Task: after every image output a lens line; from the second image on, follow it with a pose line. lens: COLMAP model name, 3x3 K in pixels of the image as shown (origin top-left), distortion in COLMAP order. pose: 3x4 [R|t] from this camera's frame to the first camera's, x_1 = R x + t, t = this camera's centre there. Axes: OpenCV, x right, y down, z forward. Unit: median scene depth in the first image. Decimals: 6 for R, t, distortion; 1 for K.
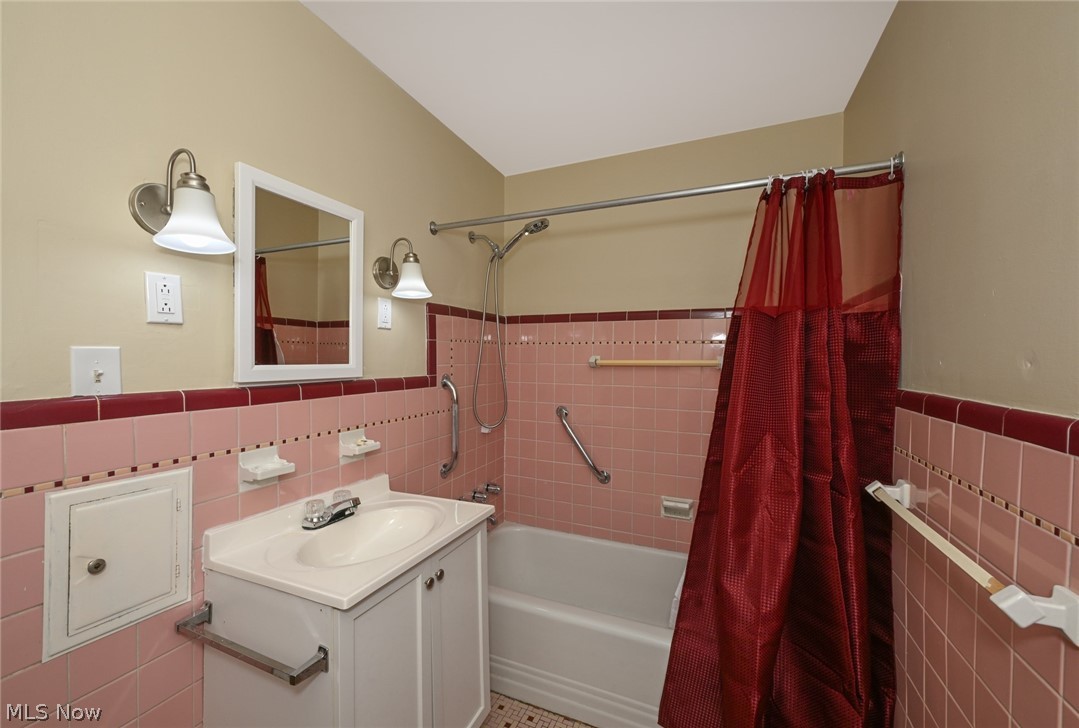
lens RADIAL K [[431.7, 0, 535.1], [0, 431.7, 362.9], [0, 0, 1]] dist [-0.001381, 0.000445]
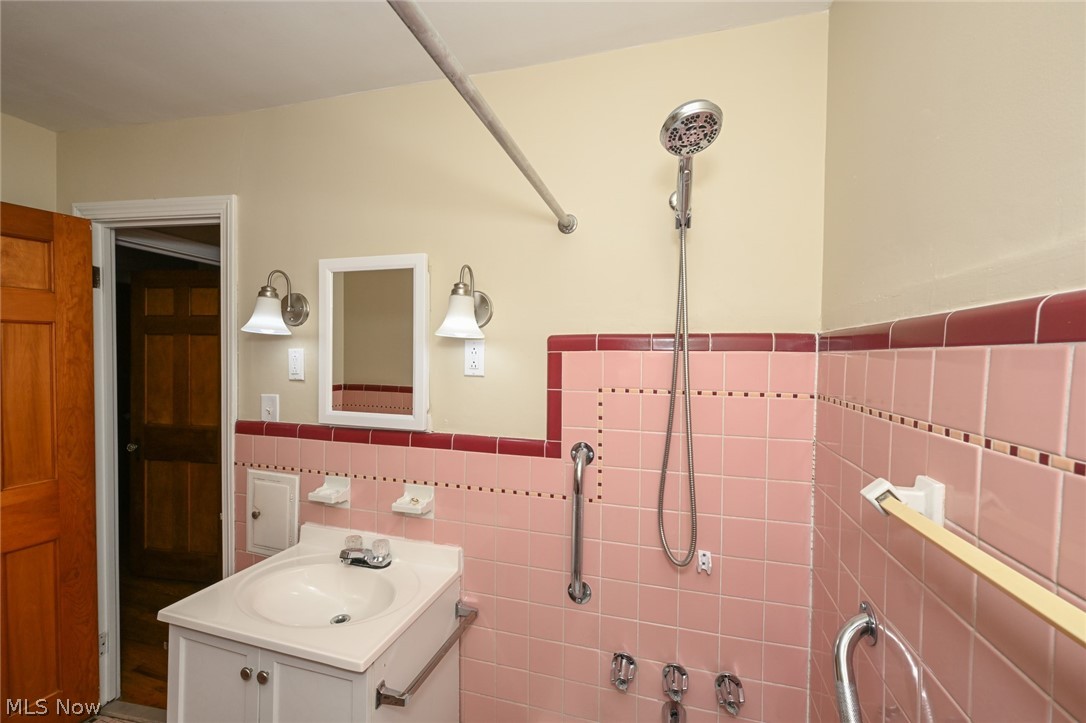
lens RADIAL K [[434.5, 0, 544.9], [0, 434.5, 363.7], [0, 0, 1]] dist [-0.001381, 0.000445]
pose [[0.137179, 0.004172, -0.990538, 0.580370], [-0.027147, 0.999631, 0.000451, -0.122546], [0.990174, 0.026828, 0.137242, 1.158093]]
